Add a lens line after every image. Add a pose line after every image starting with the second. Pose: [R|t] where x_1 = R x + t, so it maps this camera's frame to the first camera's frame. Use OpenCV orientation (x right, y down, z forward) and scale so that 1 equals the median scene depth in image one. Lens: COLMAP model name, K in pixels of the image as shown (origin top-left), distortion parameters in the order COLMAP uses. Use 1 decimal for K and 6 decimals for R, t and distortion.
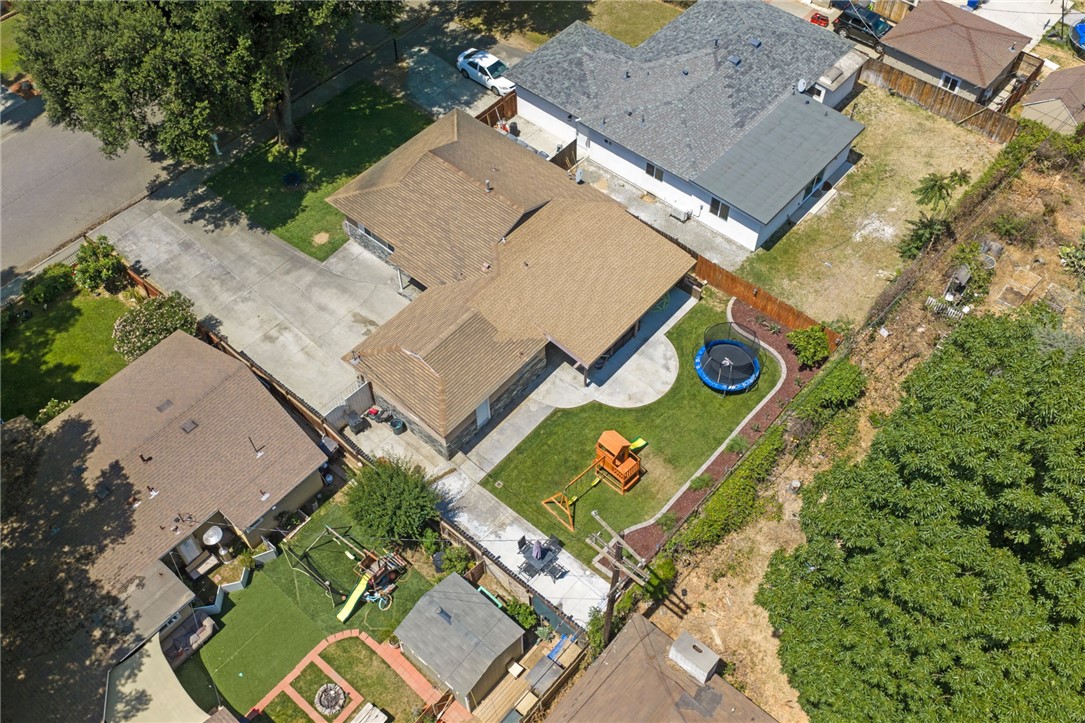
lens RADIAL K [[982.9, 0, 531.7], [0, 982.9, 364.9], [0, 0, 1]] dist [0.003858, 0.011279]
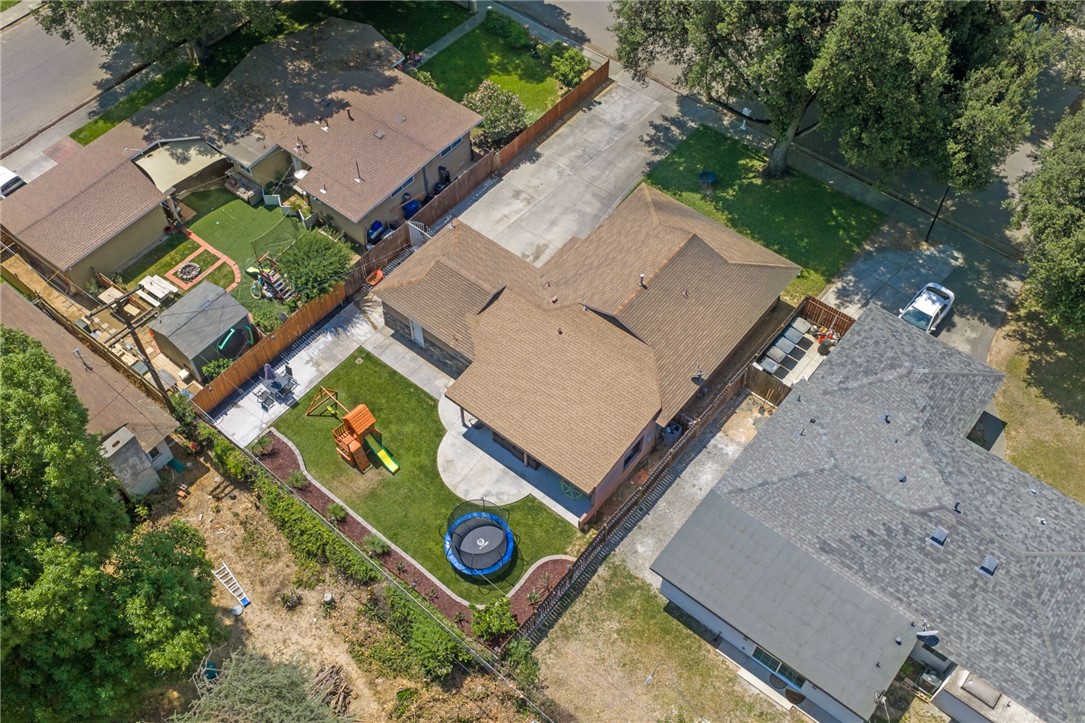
lens RADIAL K [[1024.0, 0, 536.0], [0, 1024.0, 358.7], [0, 0, 1]] dist [-0.000940, -0.007197]
pose [[0.037046, 0.808911, -0.586763, 0.600829], [-0.792643, 0.381356, 0.475693, -0.545332], [0.608559, 0.447472, 0.655305, 0.308867]]
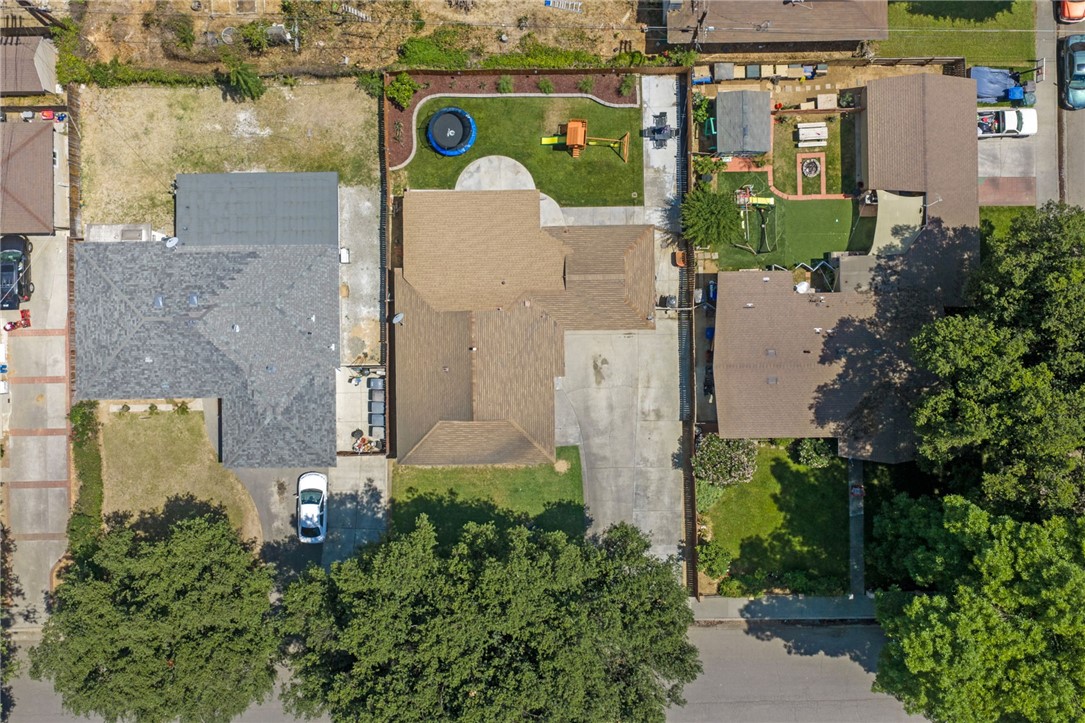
lens RADIAL K [[1075.2, 0, 542.5], [0, 1075.2, 361.5], [0, 0, 1]] dist [-0.006639, -0.008208]
pose [[-0.667781, -0.744357, -0.001168, -0.110782], [0.596717, -0.536266, 0.596948, -0.930919], [-0.444969, 0.397934, 0.802279, -0.102445]]
